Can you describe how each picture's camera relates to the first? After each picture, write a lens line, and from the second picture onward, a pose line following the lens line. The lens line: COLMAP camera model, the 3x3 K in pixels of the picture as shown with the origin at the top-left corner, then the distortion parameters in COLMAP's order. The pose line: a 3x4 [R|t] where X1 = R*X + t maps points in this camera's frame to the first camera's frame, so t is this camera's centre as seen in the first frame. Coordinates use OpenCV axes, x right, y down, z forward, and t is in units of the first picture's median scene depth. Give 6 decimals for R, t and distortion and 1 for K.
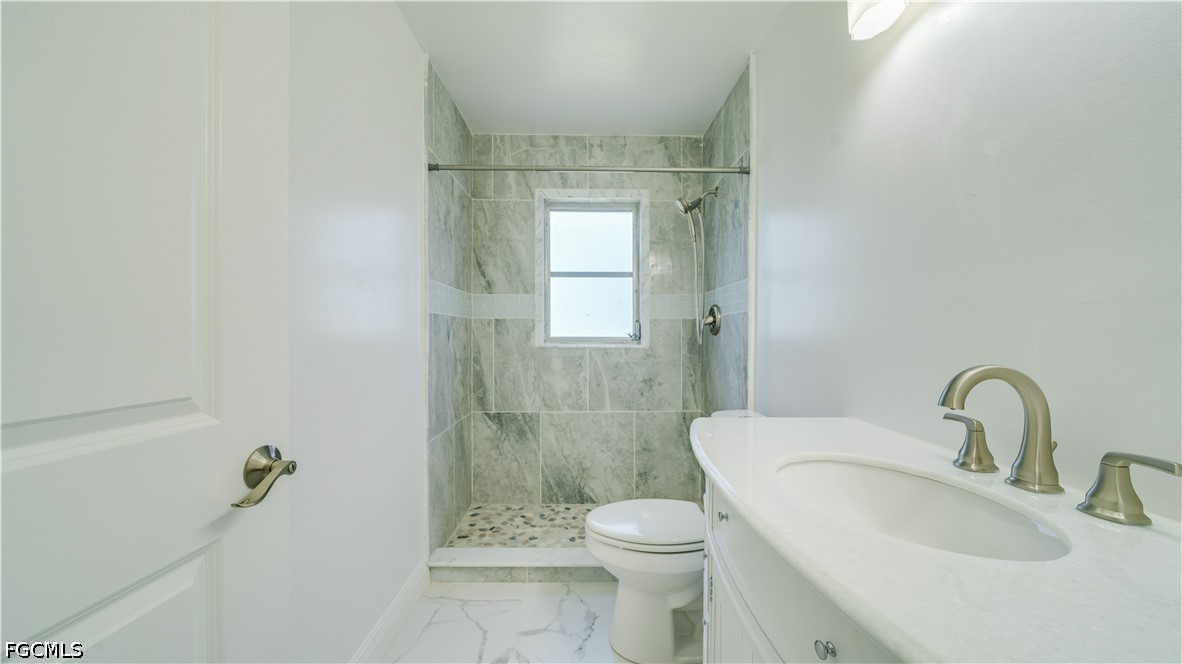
lens RADIAL K [[420.6, 0, 599.0], [0, 420.6, 339.9], [0, 0, 1]] dist [-0.003921, 0.000023]
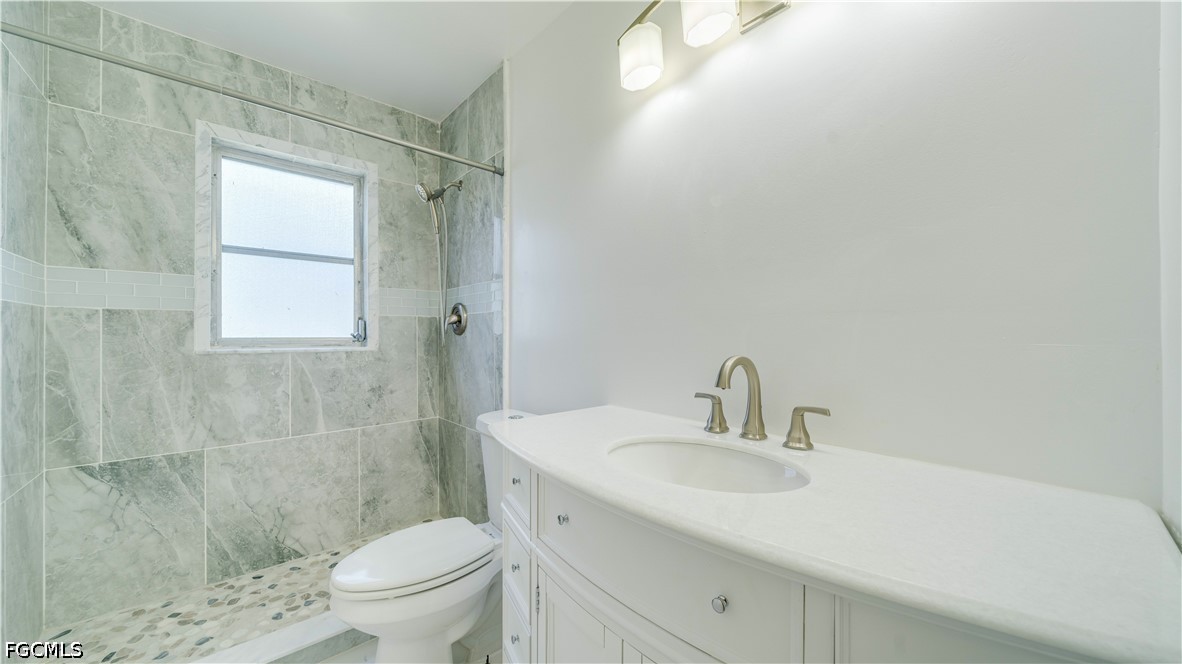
lens RADIAL K [[420.6, 0, 594.9], [0, 420.6, 333.2], [0, 0, 1]] dist [-0.003921, 0.000023]
pose [[0.753424, -0.000298, 0.657534, -0.111284], [0.010526, 0.999877, -0.011608, -0.000994], [-0.657450, 0.015667, 0.753335, 0.076078]]
